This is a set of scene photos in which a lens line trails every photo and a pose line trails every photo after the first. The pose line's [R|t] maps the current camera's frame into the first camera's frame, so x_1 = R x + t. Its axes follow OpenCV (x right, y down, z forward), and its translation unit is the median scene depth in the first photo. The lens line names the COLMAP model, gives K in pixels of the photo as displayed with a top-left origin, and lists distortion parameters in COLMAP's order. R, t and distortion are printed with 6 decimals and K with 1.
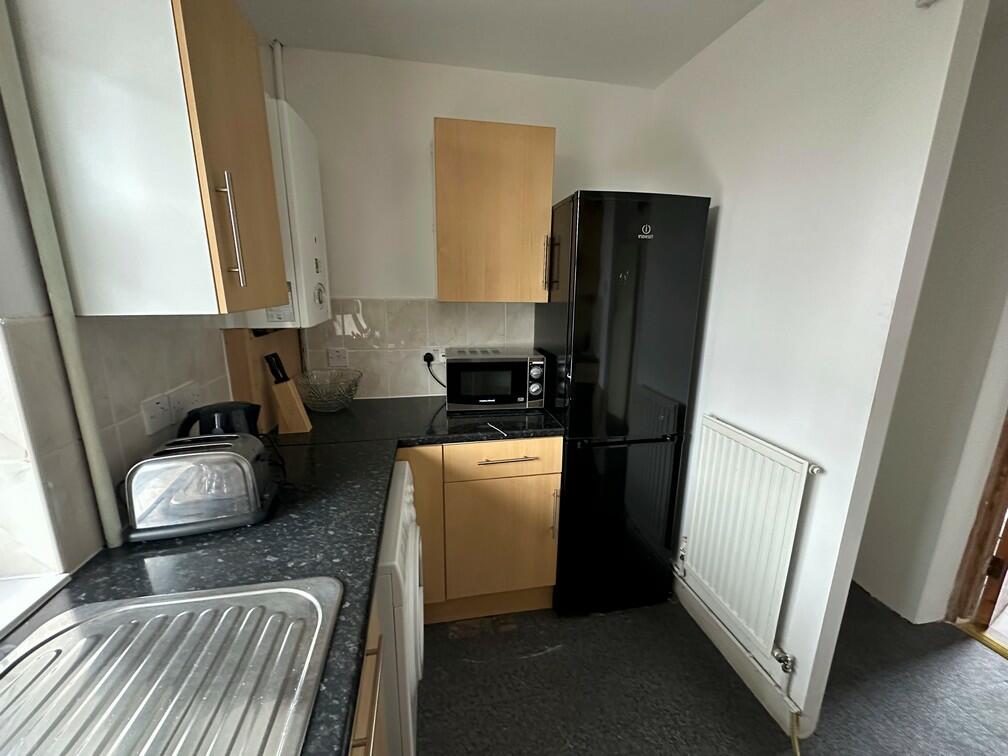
lens RADIAL K [[401.1, 0, 505.7], [0, 401.1, 378.4], [0, 0, 1]] dist [-0.000443, 0.000018]
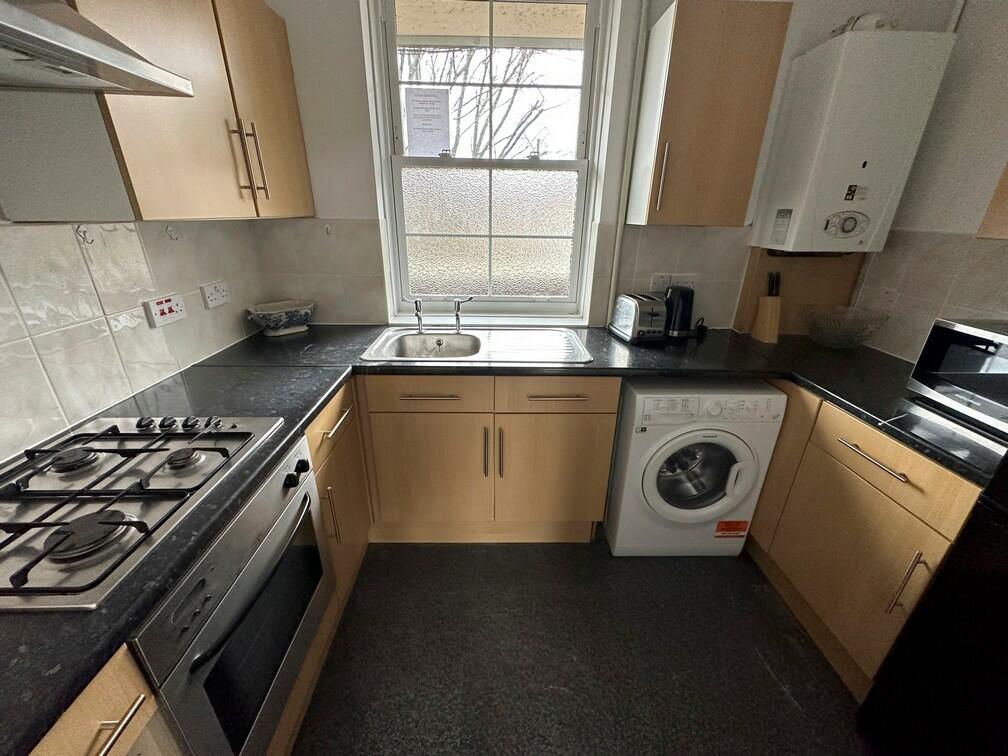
lens RADIAL K [[401.1, 0, 504.0], [0, 401.1, 376.7], [0, 0, 1]] dist [-0.000443, 0.000018]
pose [[-0.177671, 0.359995, -0.915880, 0.763658], [-0.240210, 0.886671, 0.395112, -0.059423], [0.954323, 0.290203, -0.071061, 0.372643]]
